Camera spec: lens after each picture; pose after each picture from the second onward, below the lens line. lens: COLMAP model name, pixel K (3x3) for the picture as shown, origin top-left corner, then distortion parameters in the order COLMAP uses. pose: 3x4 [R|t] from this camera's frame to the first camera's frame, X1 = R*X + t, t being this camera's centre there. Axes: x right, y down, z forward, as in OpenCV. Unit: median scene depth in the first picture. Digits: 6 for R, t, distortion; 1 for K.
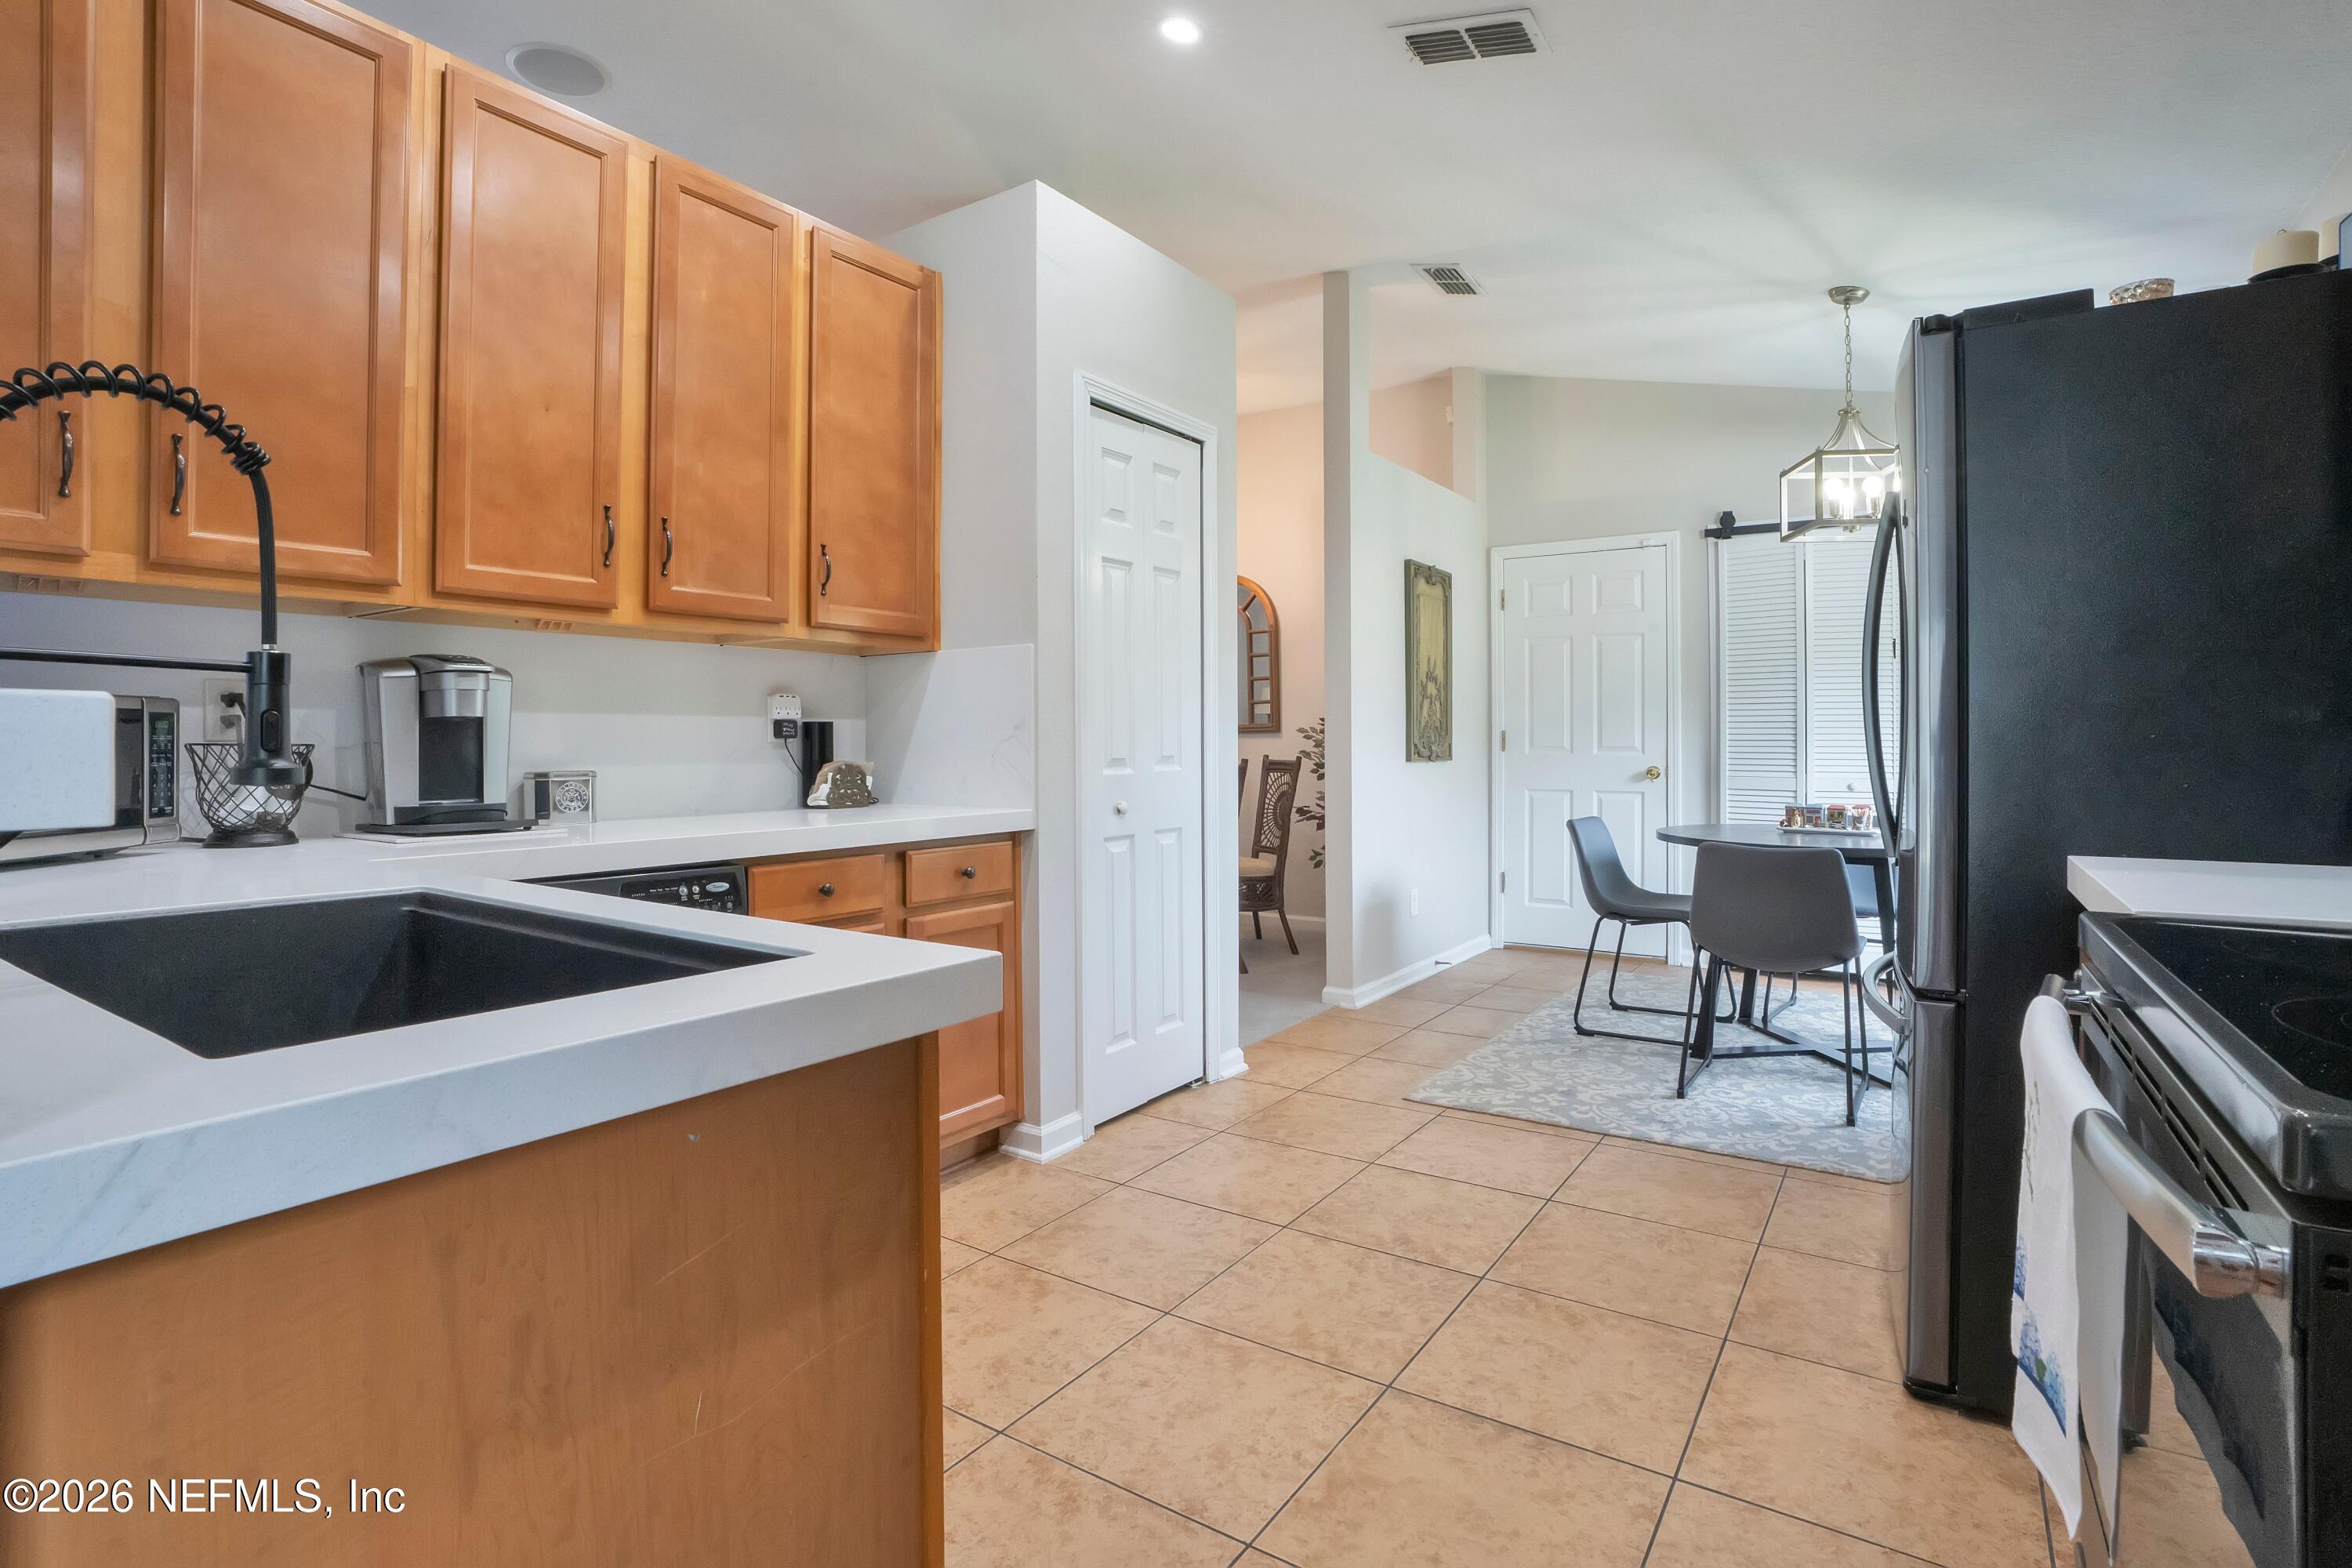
lens RADIAL K [[1128.5, 0, 1184.1], [0, 1128.5, 770.5], [0, 0, 1]] dist [-0.015837, 0.000504]
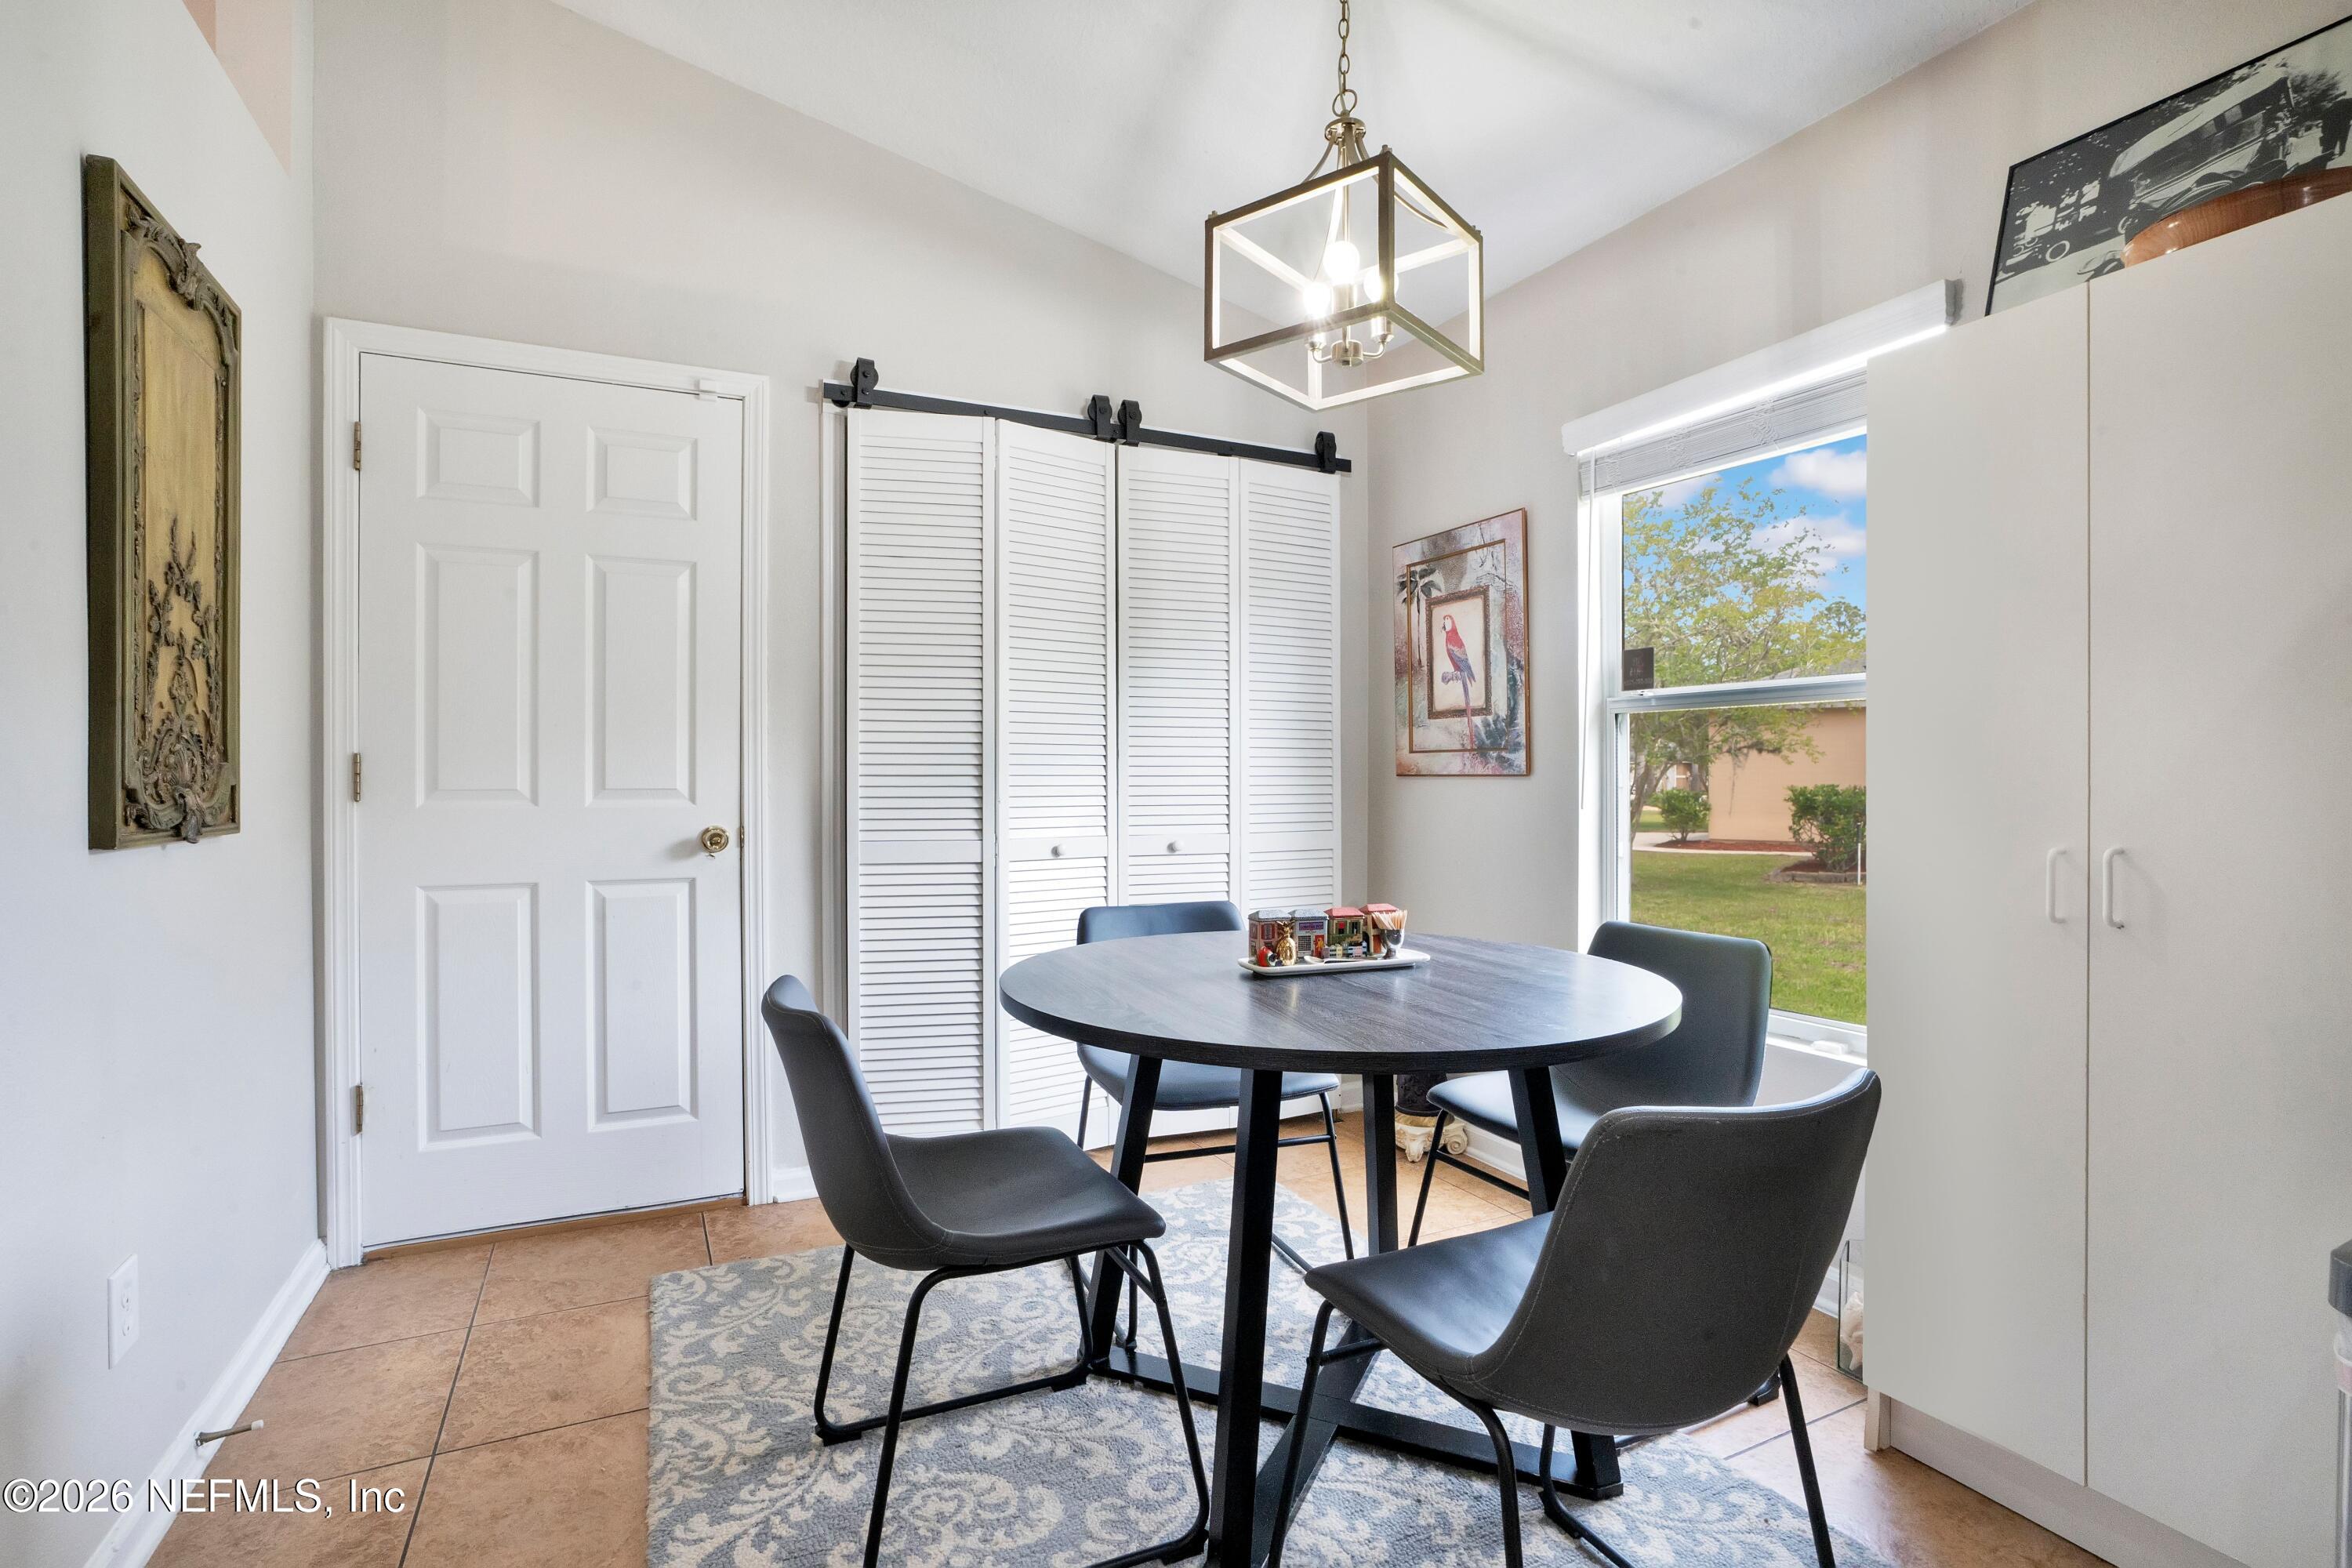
lens RADIAL K [[1128.5, 0, 1184.1], [0, 1128.5, 770.5], [0, 0, 1]] dist [-0.015837, 0.000504]
pose [[0.510176, 0.004019, 0.860060, 0.114546], [0.022584, 0.999582, -0.018068, -0.020270], [-0.859773, 0.028642, 0.509872, 0.743936]]
